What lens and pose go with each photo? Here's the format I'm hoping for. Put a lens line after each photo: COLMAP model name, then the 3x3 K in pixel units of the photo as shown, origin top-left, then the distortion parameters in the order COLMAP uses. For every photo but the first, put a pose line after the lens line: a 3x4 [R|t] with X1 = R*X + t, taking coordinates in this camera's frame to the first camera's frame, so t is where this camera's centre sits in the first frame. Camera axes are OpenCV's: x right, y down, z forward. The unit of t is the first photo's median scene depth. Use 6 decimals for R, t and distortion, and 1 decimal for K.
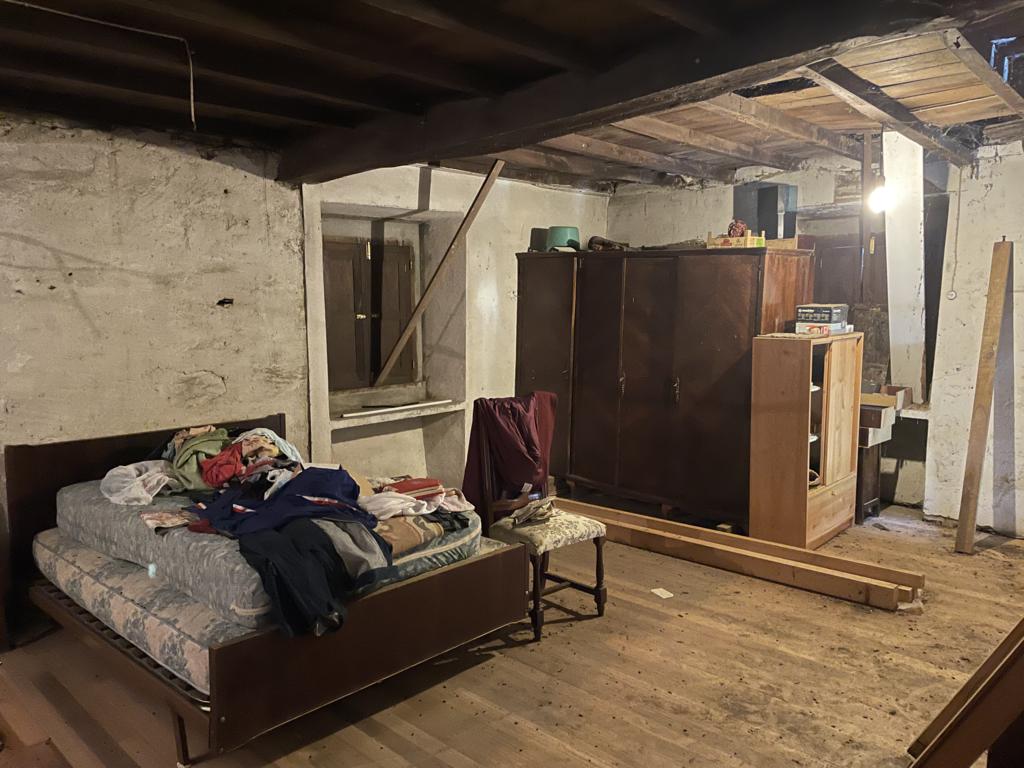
lens RADIAL K [[760.7, 0, 512.9], [0, 760.7, 382.3], [0, 0, 1]] dist [0.064680, -0.080721]
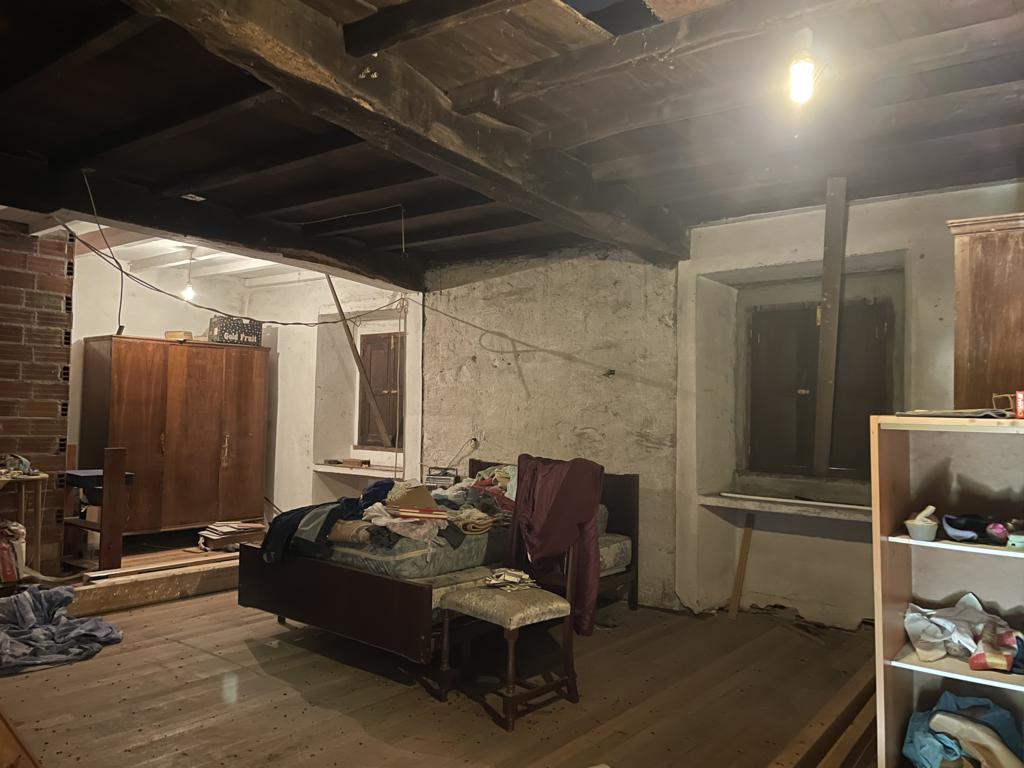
lens RADIAL K [[760.7, 0, 512.5], [0, 760.7, 384.4], [0, 0, 1]] dist [0.064680, -0.080721]
pose [[0.091604, -0.014471, -0.995690, 0.822218], [-0.130014, 0.991161, -0.026367, -0.036974], [0.987271, 0.131869, 0.088913, 0.770146]]
